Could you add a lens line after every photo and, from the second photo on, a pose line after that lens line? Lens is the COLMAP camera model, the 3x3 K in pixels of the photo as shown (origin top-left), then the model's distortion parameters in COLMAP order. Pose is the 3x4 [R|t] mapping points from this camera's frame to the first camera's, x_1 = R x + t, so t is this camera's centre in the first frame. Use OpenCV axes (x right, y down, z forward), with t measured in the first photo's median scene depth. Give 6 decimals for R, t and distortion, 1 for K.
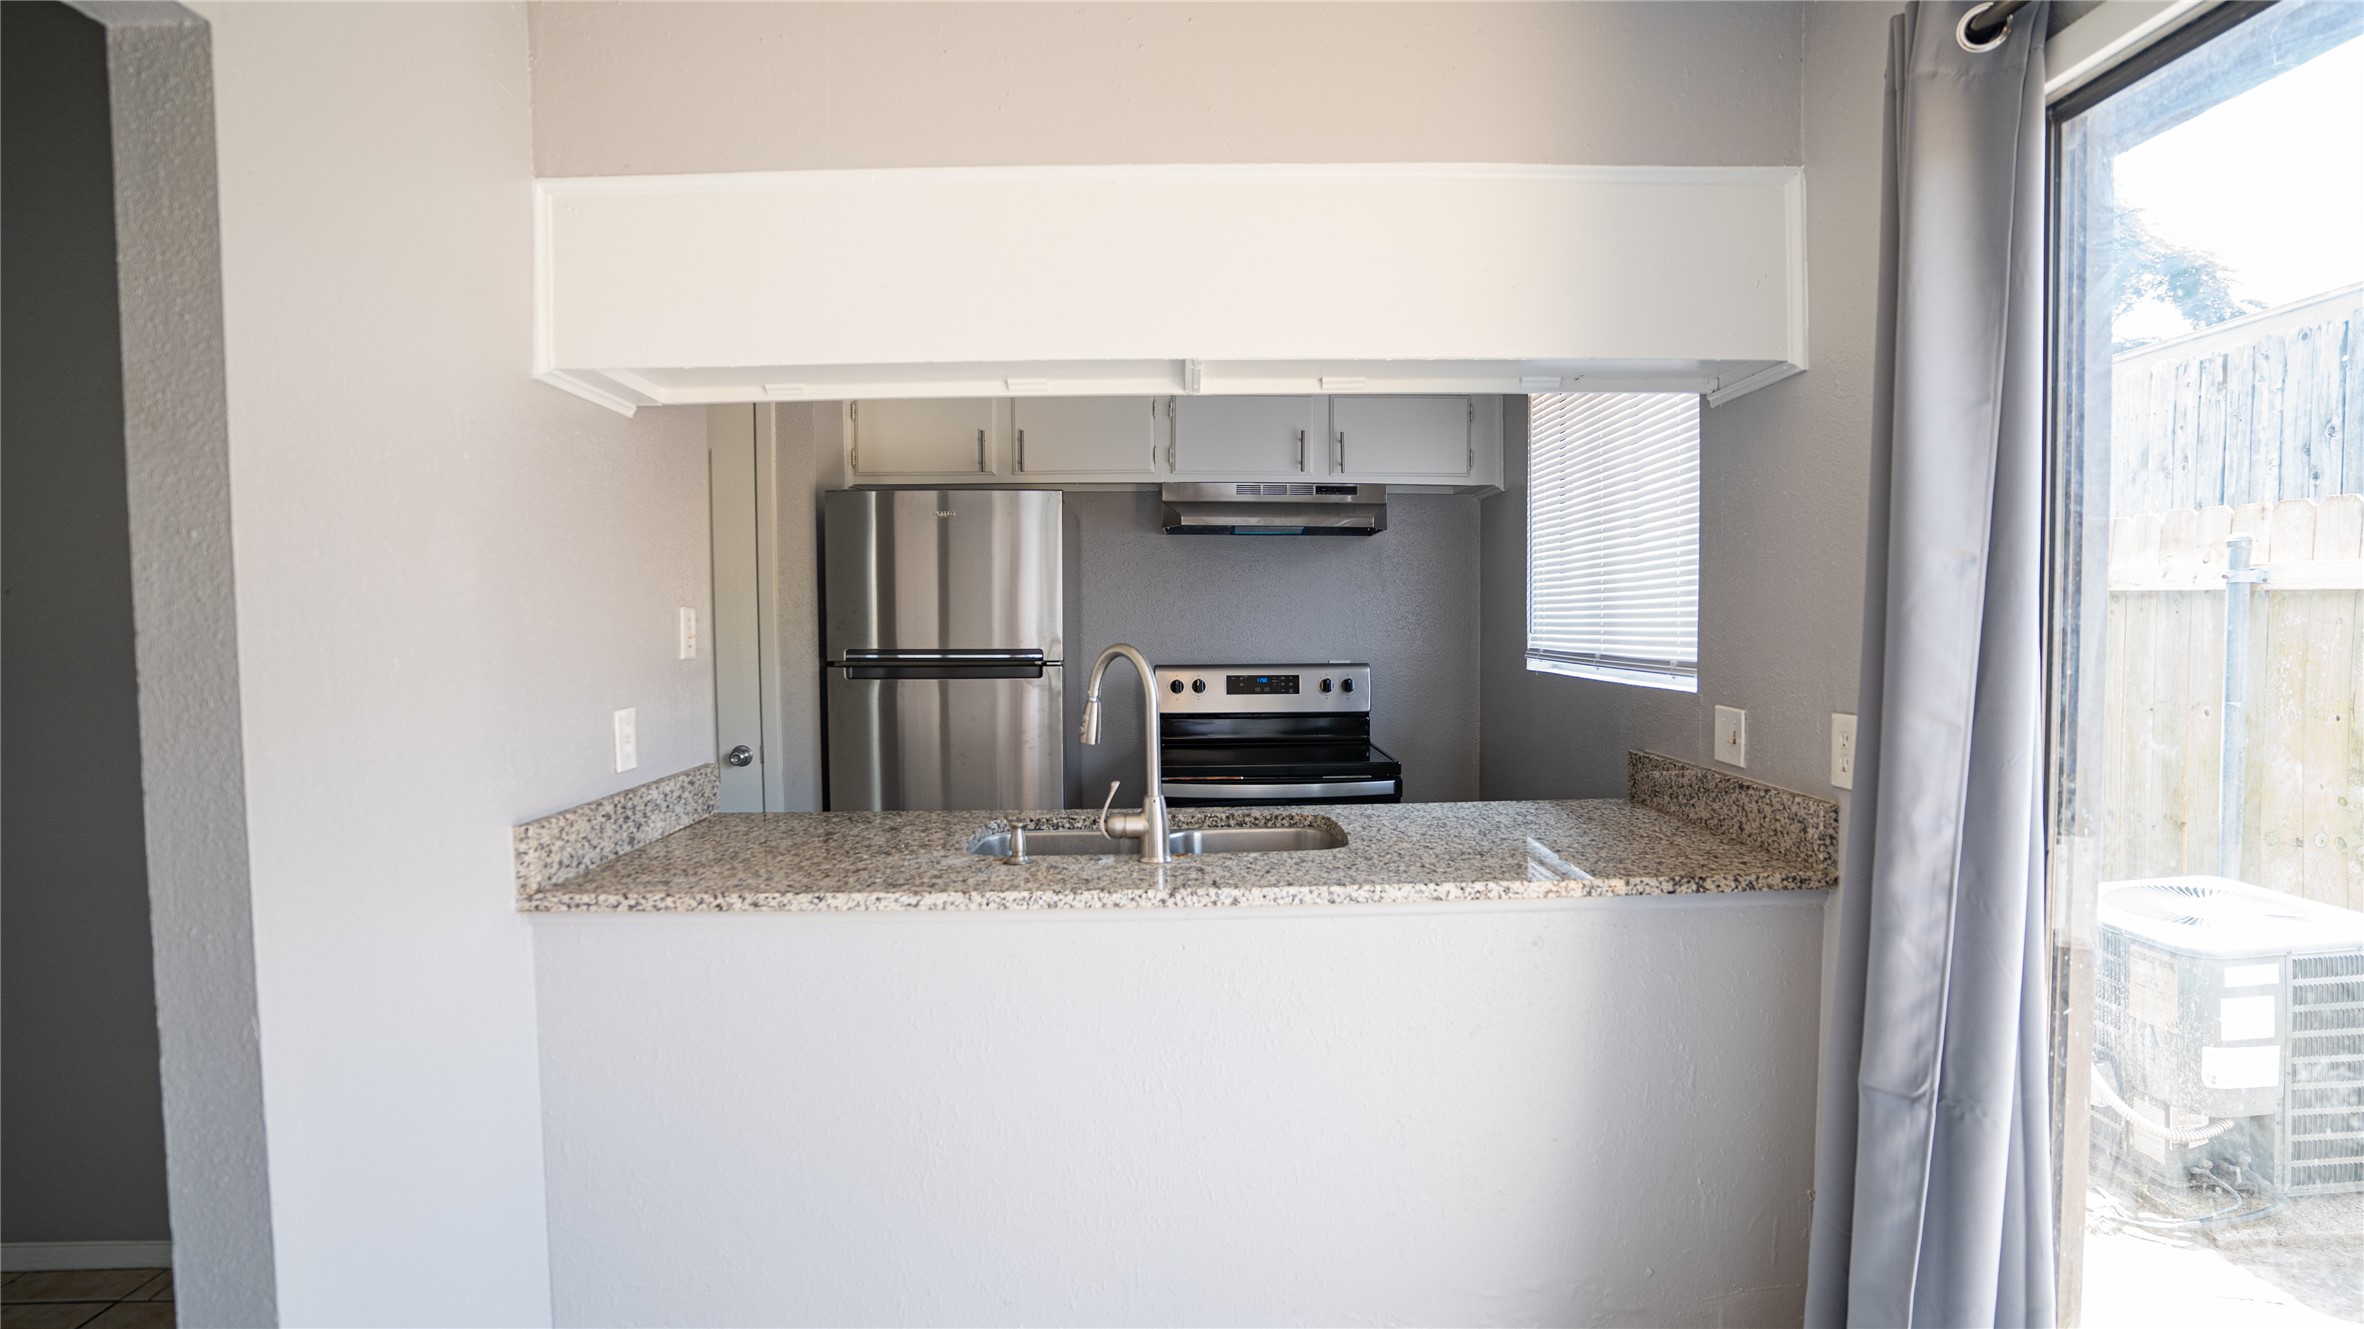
lens RADIAL K [[1157.4, 0, 1193.8], [0, 1157.4, 672.0], [0, 0, 1]] dist [-0.078356, 0.033675]
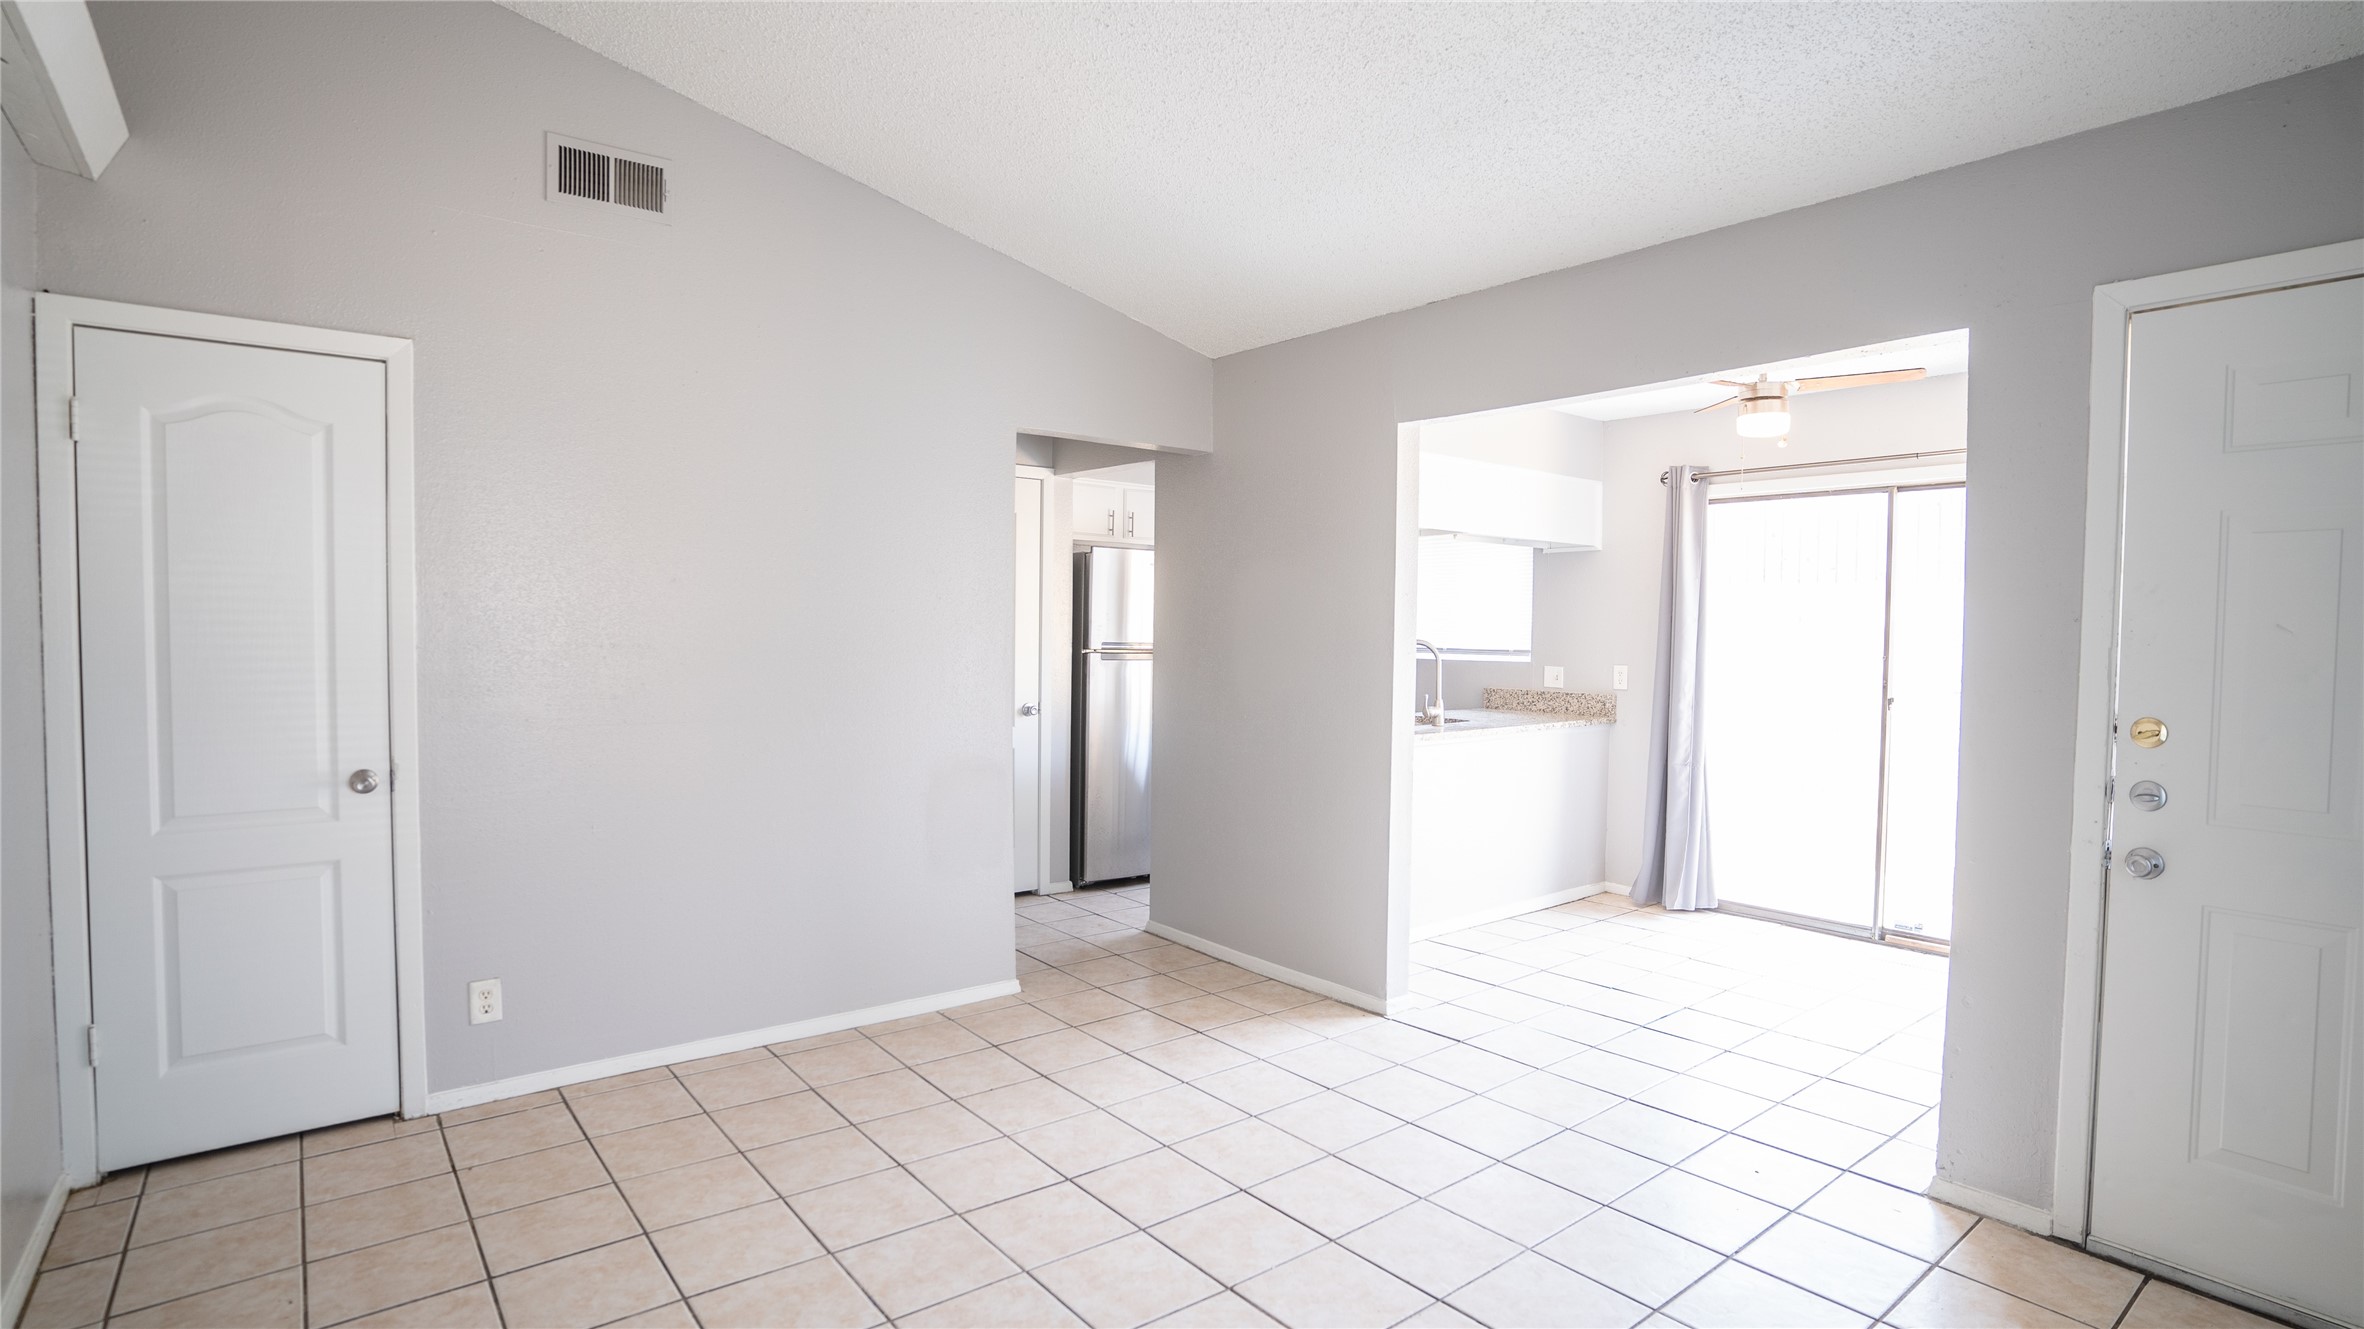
lens RADIAL K [[1157.4, 0, 1196.8], [0, 1157.4, 671.3], [0, 0, 1]] dist [-0.078356, 0.033675]
pose [[0.786653, -0.003428, 0.617386, -2.110065], [0.010052, 0.999923, -0.007256, 0.060785], [-0.617314, 0.011914, 0.786627, -0.693742]]
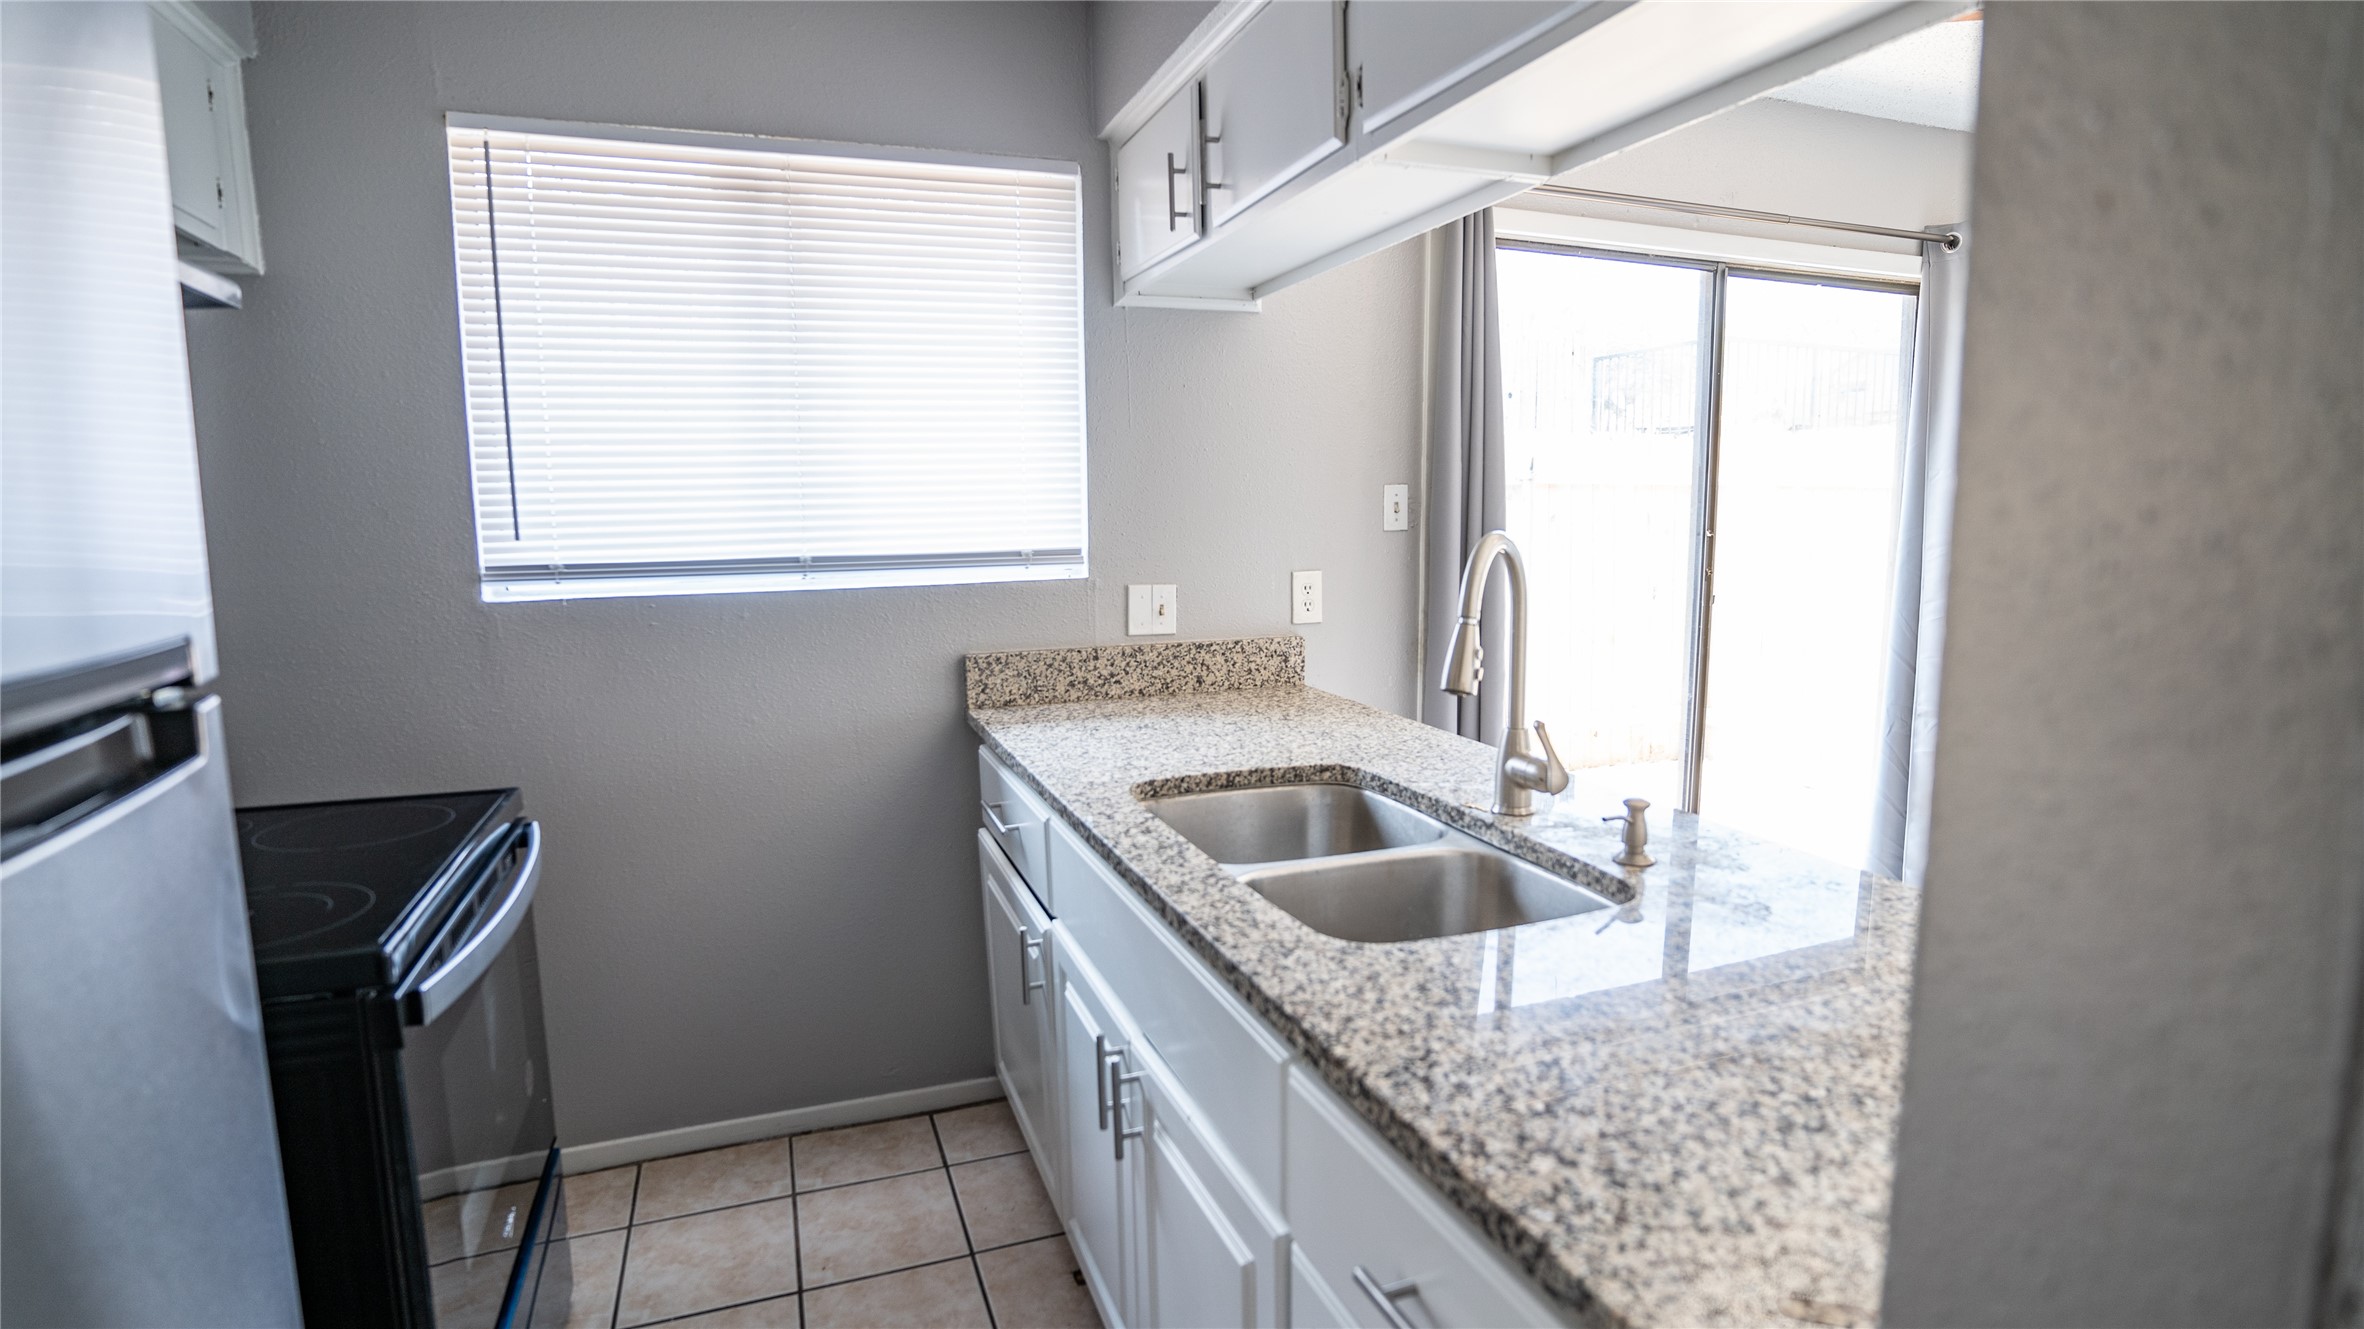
lens RADIAL K [[1157.4, 0, 1194.0], [0, 1157.4, 674.5], [0, 0, 1]] dist [-0.078356, 0.033675]
pose [[-0.339270, -0.106549, 0.934635, -0.705436], [0.063786, 0.988672, 0.135863, -0.038427], [-0.938524, 0.105711, -0.328630, 1.521981]]
